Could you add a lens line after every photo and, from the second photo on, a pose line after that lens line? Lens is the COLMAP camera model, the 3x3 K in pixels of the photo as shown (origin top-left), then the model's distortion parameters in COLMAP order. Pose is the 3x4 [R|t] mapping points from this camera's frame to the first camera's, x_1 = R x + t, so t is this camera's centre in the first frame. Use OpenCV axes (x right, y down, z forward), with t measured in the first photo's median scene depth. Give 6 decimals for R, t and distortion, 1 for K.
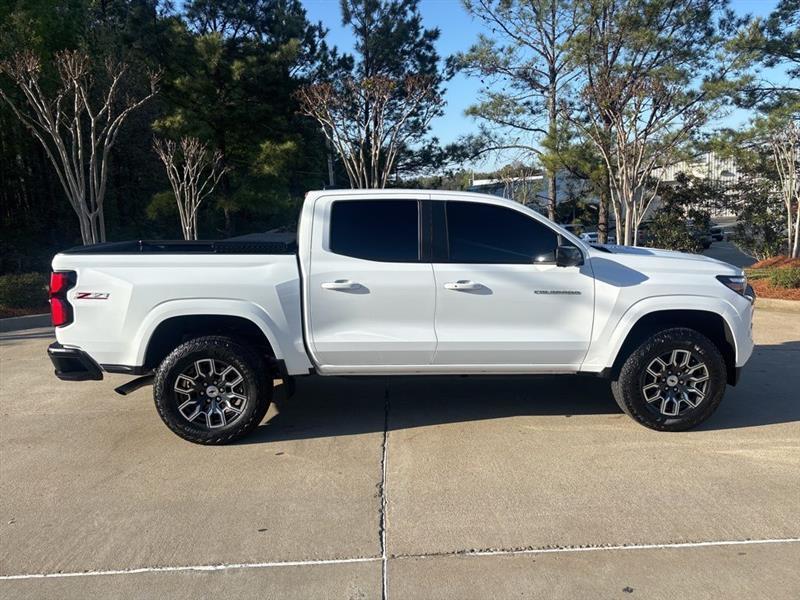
lens RADIAL K [[606.9, 0, 404.3], [0, 606.9, 297.2], [0, 0, 1]] dist [0.045812, -0.051254]
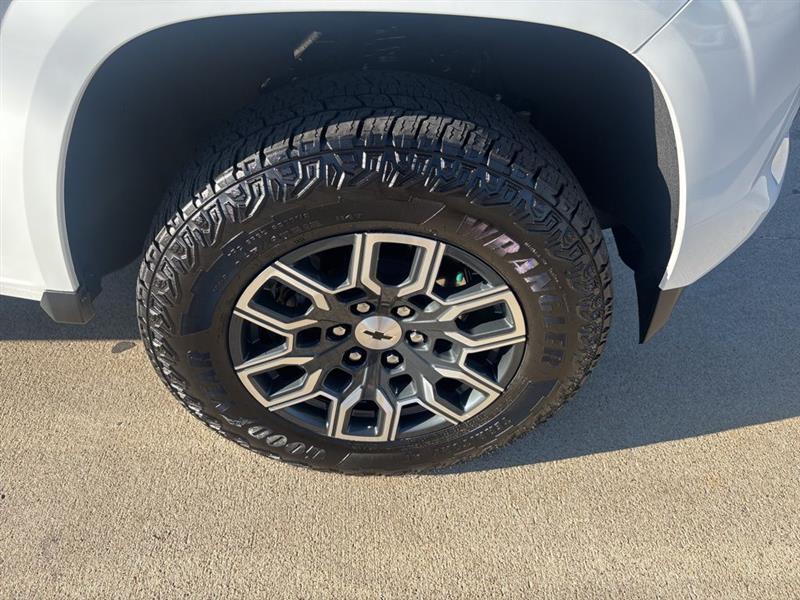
lens RADIAL K [[606.9, 0, 400.2], [0, 606.9, 317.1], [0, 0, 1]] dist [0.045812, -0.051254]
pose [[0.999349, 0.036037, 0.001961, 0.454823], [-0.030953, 0.827896, 0.560026, -0.001925], [0.018558, -0.559722, 0.828472, 0.821468]]
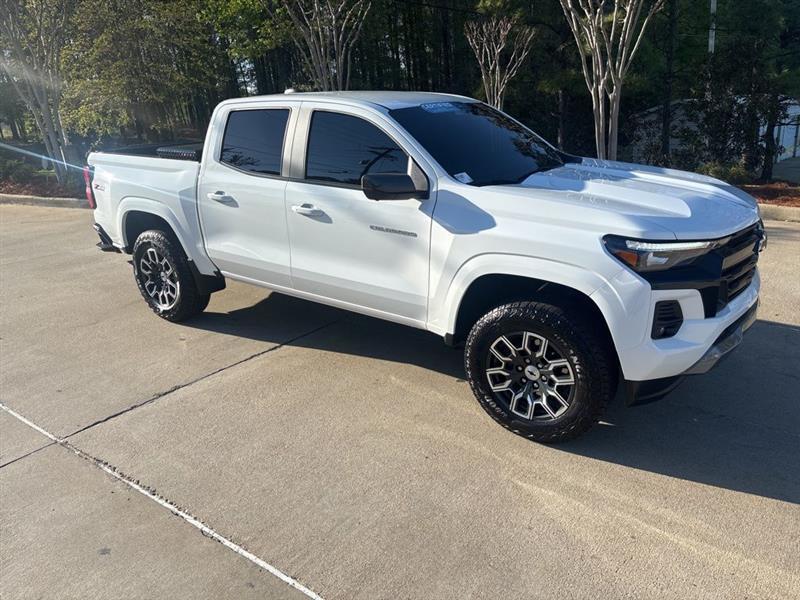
lens RADIAL K [[606.9, 0, 397.0], [0, 606.9, 297.9], [0, 0, 1]] dist [0.045812, -0.051254]
pose [[0.764083, 0.194542, -0.615086, 0.753666], [-0.071785, 0.973166, 0.218622, -0.095556], [0.641112, -0.122891, 0.757544, 0.374377]]
